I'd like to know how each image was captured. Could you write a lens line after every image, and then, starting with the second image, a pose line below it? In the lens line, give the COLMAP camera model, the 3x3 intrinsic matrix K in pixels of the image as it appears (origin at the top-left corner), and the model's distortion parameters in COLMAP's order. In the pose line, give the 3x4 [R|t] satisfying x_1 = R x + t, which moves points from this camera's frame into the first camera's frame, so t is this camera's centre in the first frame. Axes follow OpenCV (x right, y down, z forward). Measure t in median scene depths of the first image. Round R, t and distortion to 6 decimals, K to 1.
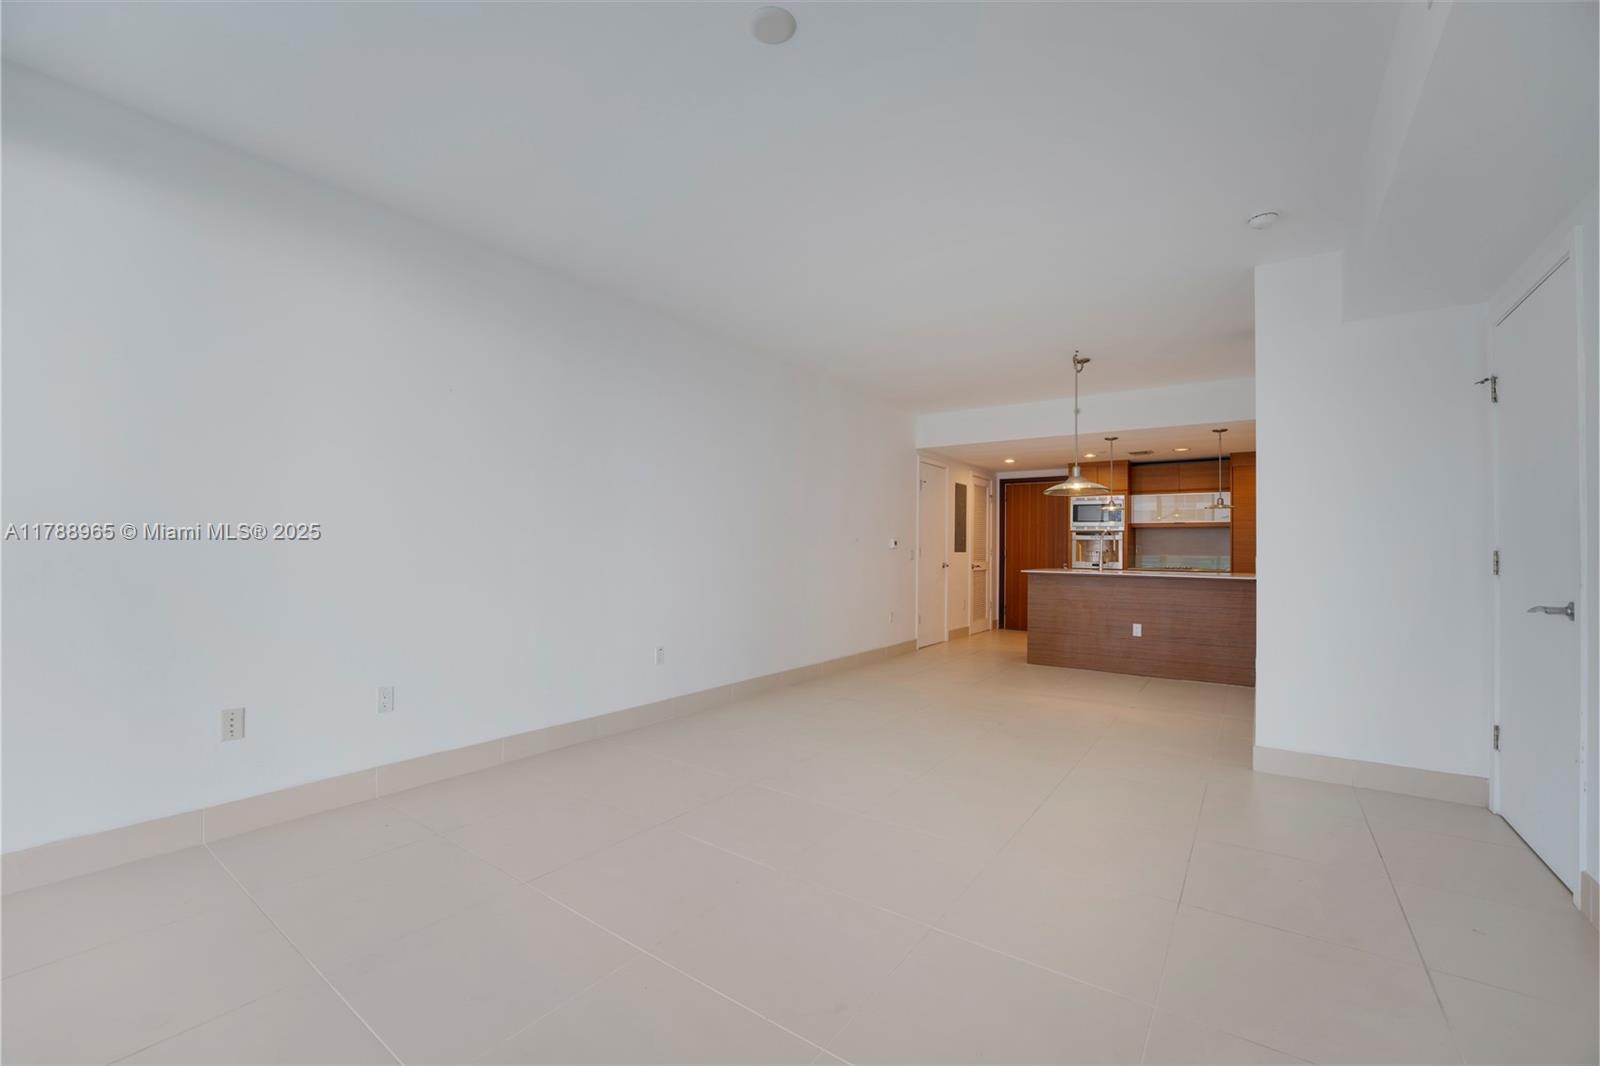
lens RADIAL K [[656.3, 0, 787.1], [0, 656.3, 538.2], [0, 0, 1]] dist [-0.025652, 0.002543]
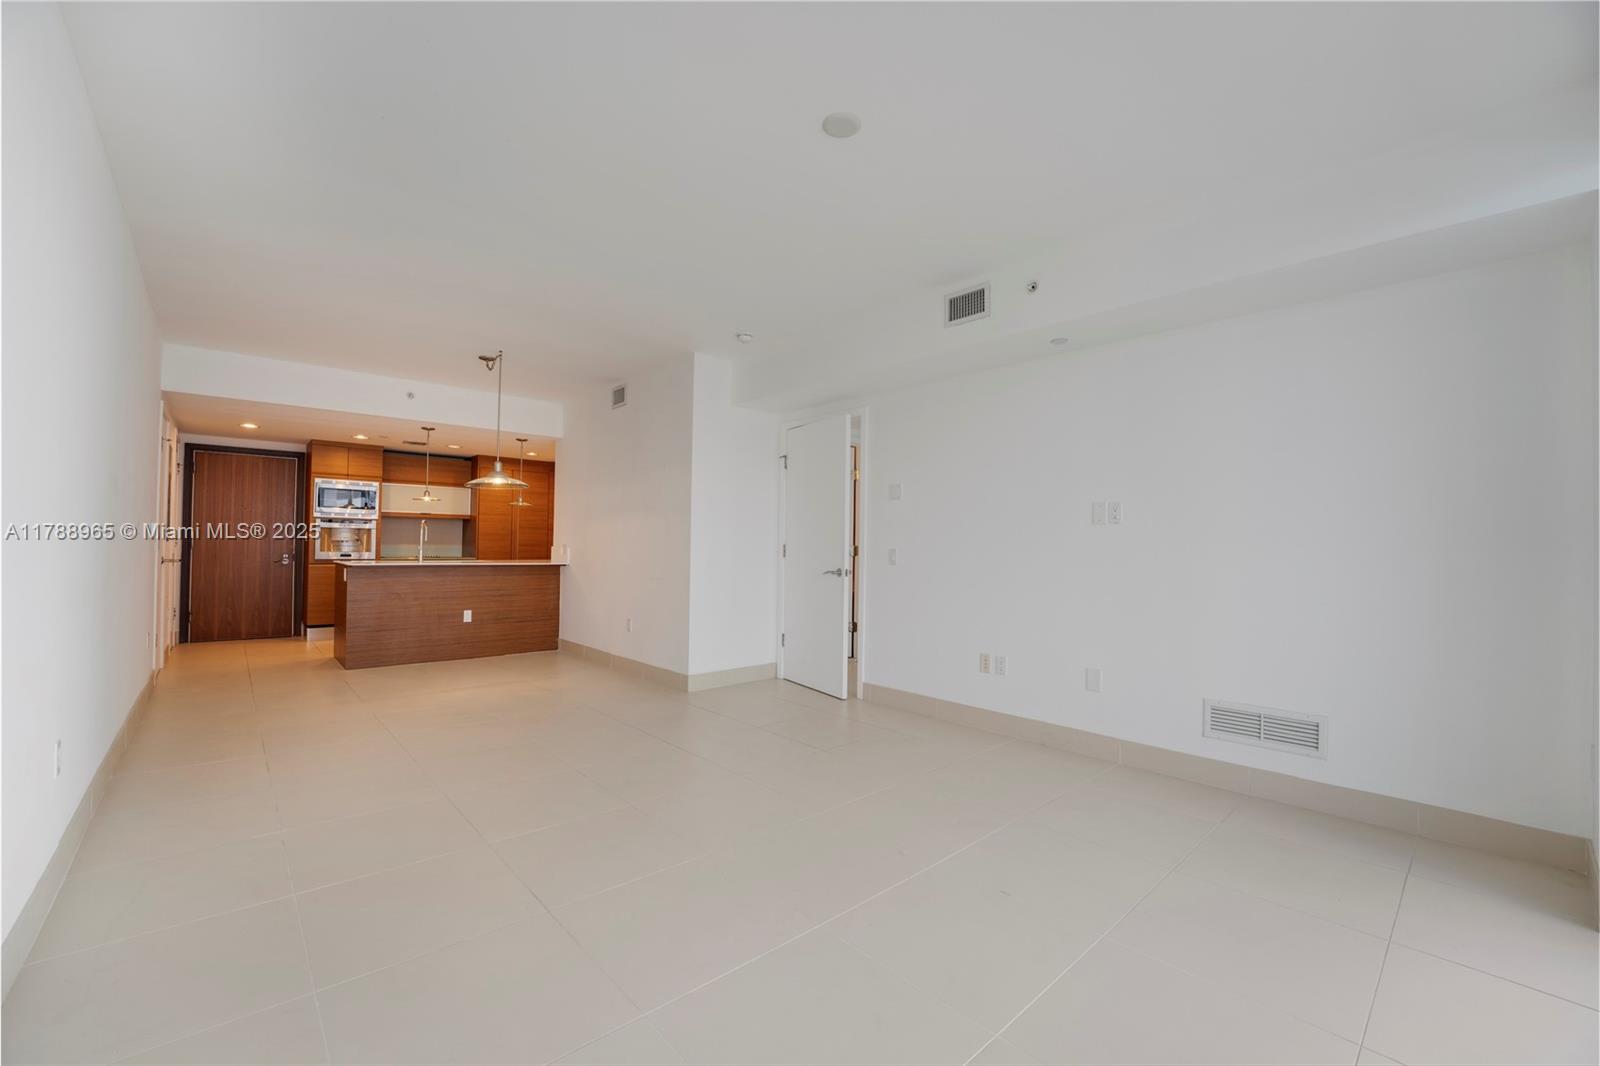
lens RADIAL K [[656.3, 0, 805.8], [0, 656.3, 535.7], [0, 0, 1]] dist [-0.025652, 0.002543]
pose [[0.202754, 0.010326, 0.979175, -0.317859], [-0.027586, 0.999608, -0.004829, -0.000128], [-0.978841, -0.026033, 0.202960, 0.200342]]
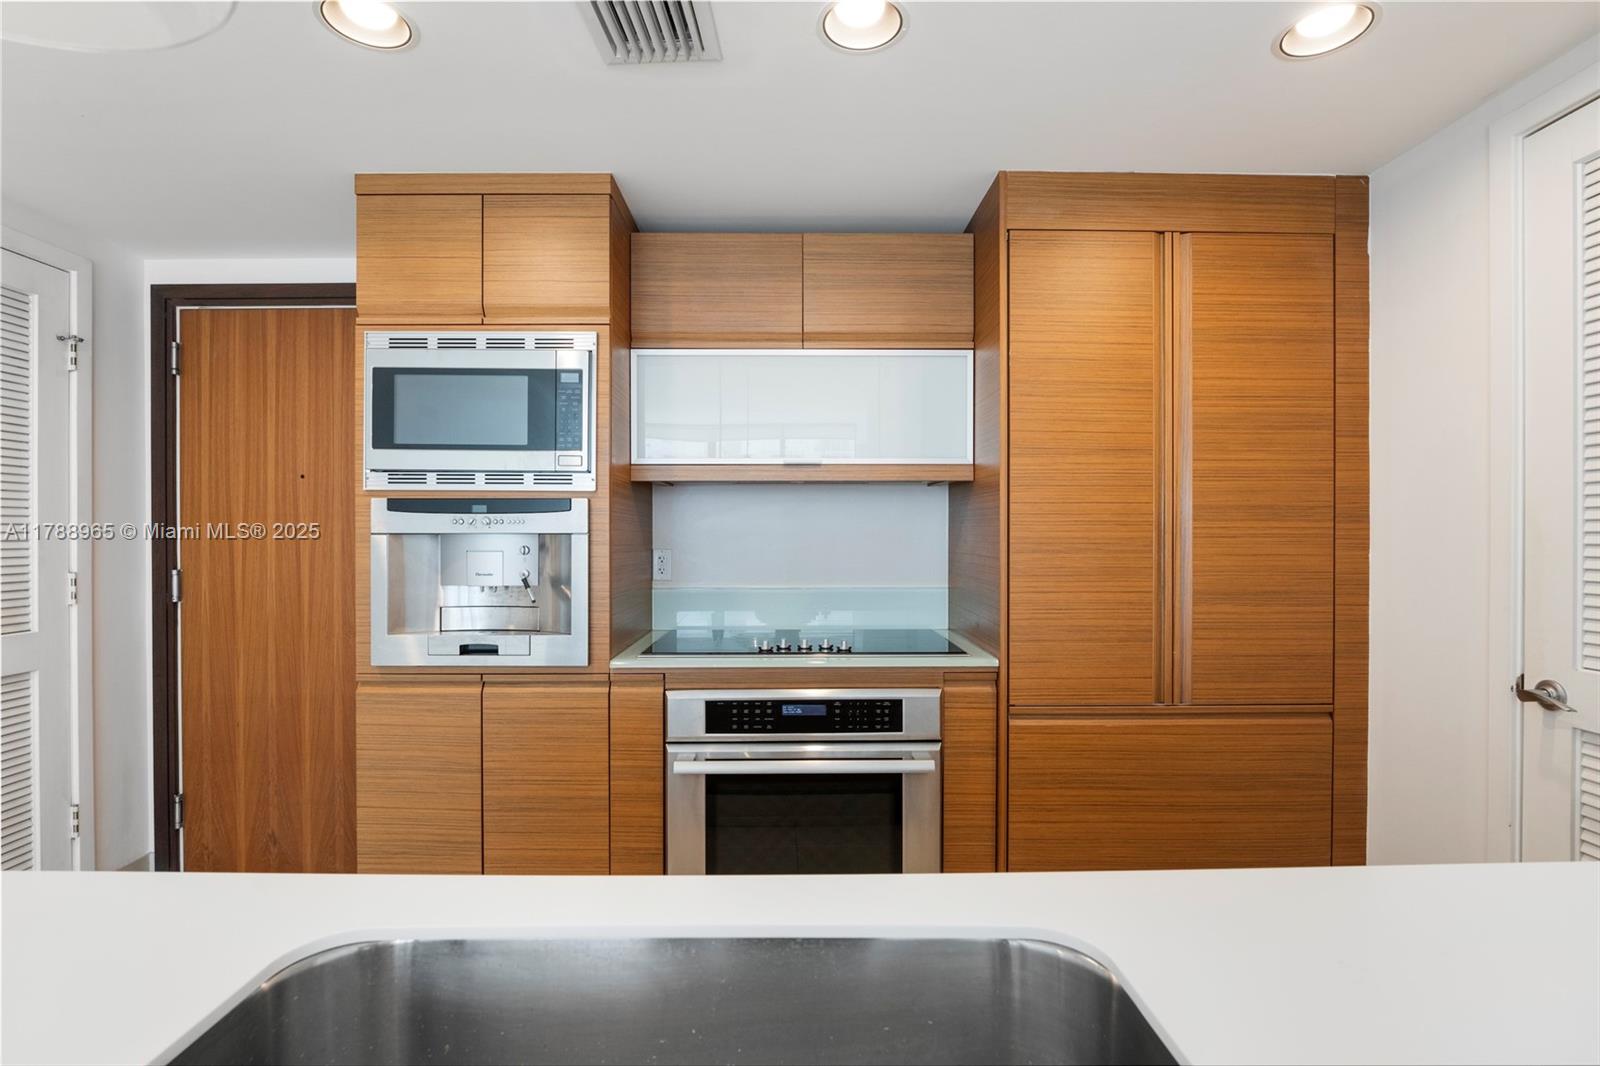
lens RADIAL K [[757.4, 0, 770.5], [0, 757.4, 539.5], [0, 0, 1]] dist [-0.015484, 0.000099]
pose [[0.810421, -0.013068, 0.585702, 0.447615], [-0.002048, 0.999682, 0.025139, -0.002439], [-0.585844, -0.021572, 0.810136, 0.817671]]
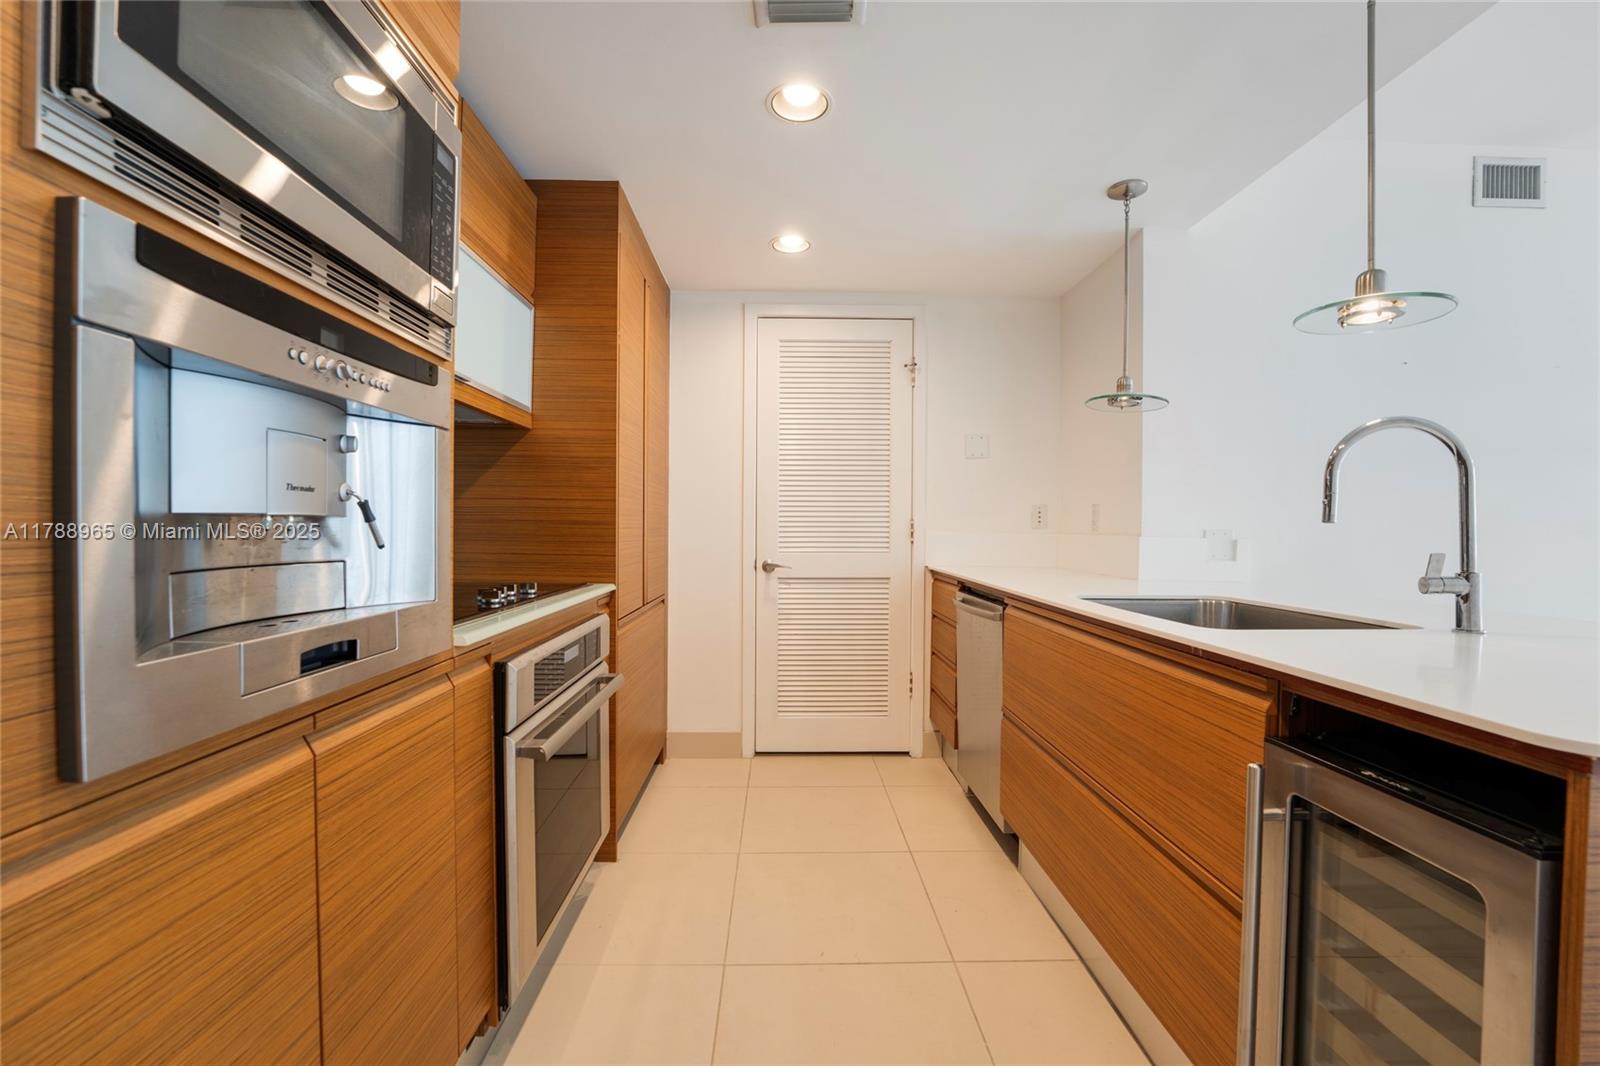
lens RADIAL K [[656.3, 0, 810.4], [0, 656.3, 535.0], [0, 0, 1]] dist [-0.025652, 0.002543]
pose [[-0.607168, -0.026312, 0.794138, 0.392013], [-0.029206, 0.999515, 0.010787, 0.021817], [-0.794036, -0.016644, -0.607642, 1.104369]]
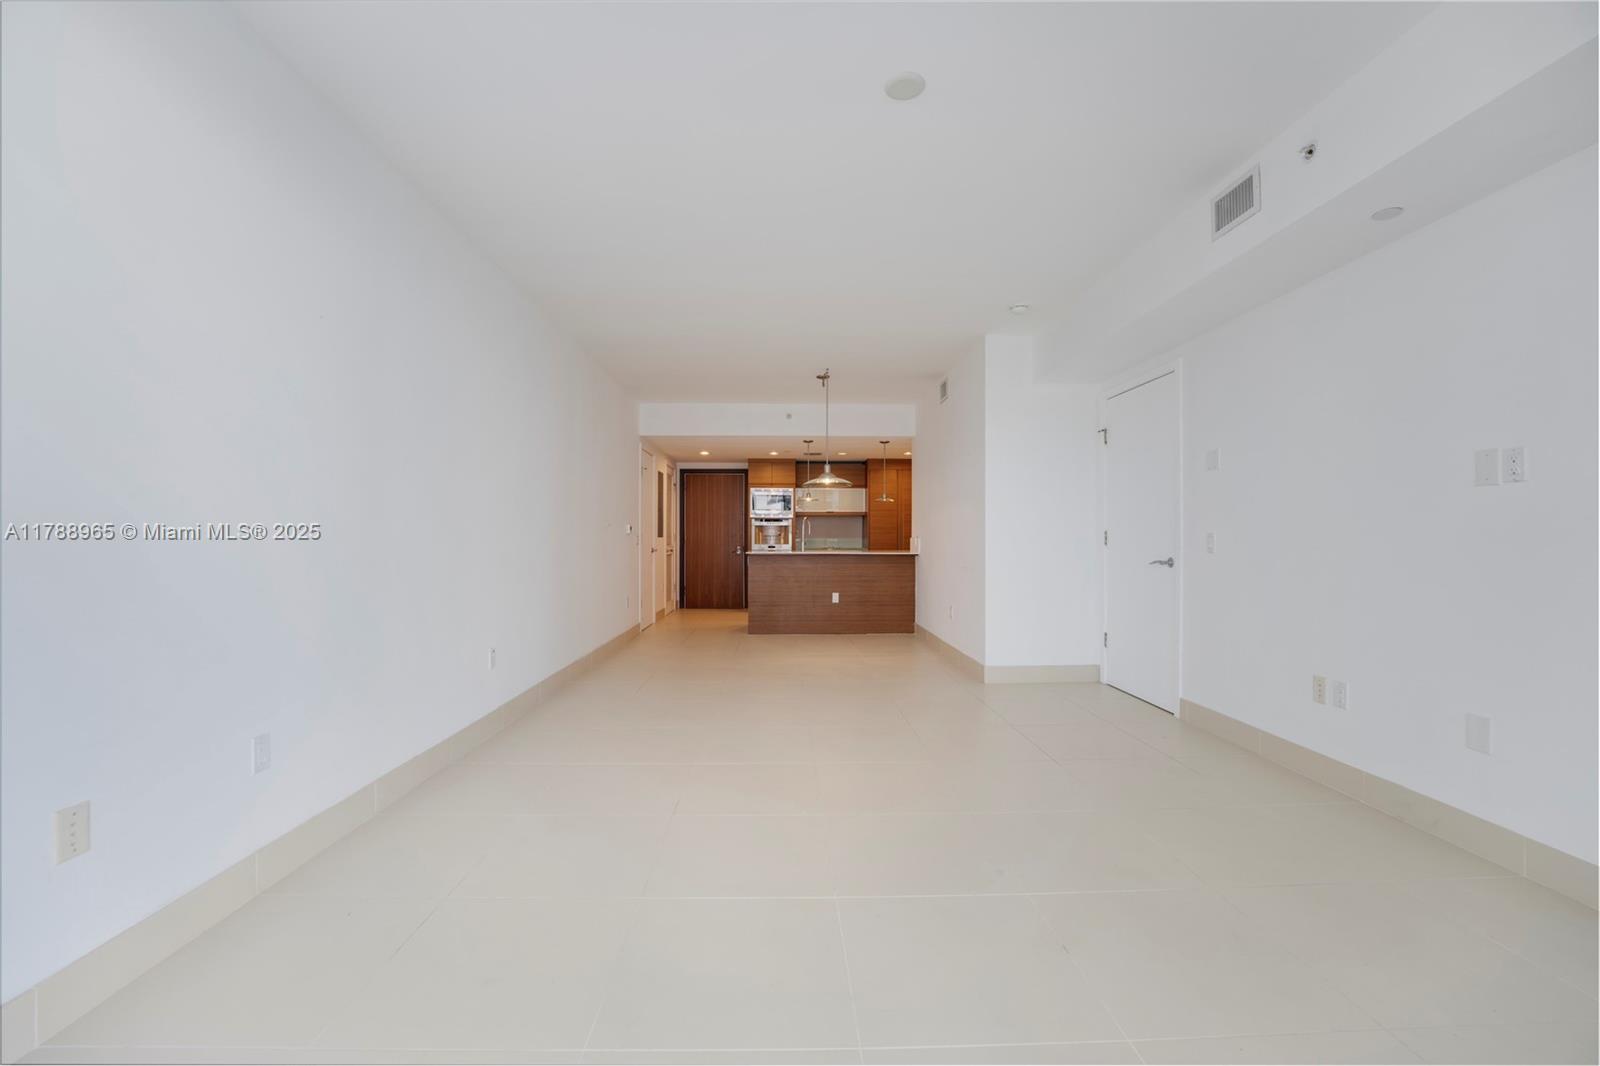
lens RADIAL K [[656.3, 0, 796.6], [0, 656.3, 534.5], [0, 0, 1]] dist [-0.025652, 0.002543]
pose [[0.790960, -0.006918, 0.611829, -0.231710], [-0.001923, 0.999903, 0.013792, 0.002350], [-0.611865, -0.012085, 0.790870, 0.045653]]
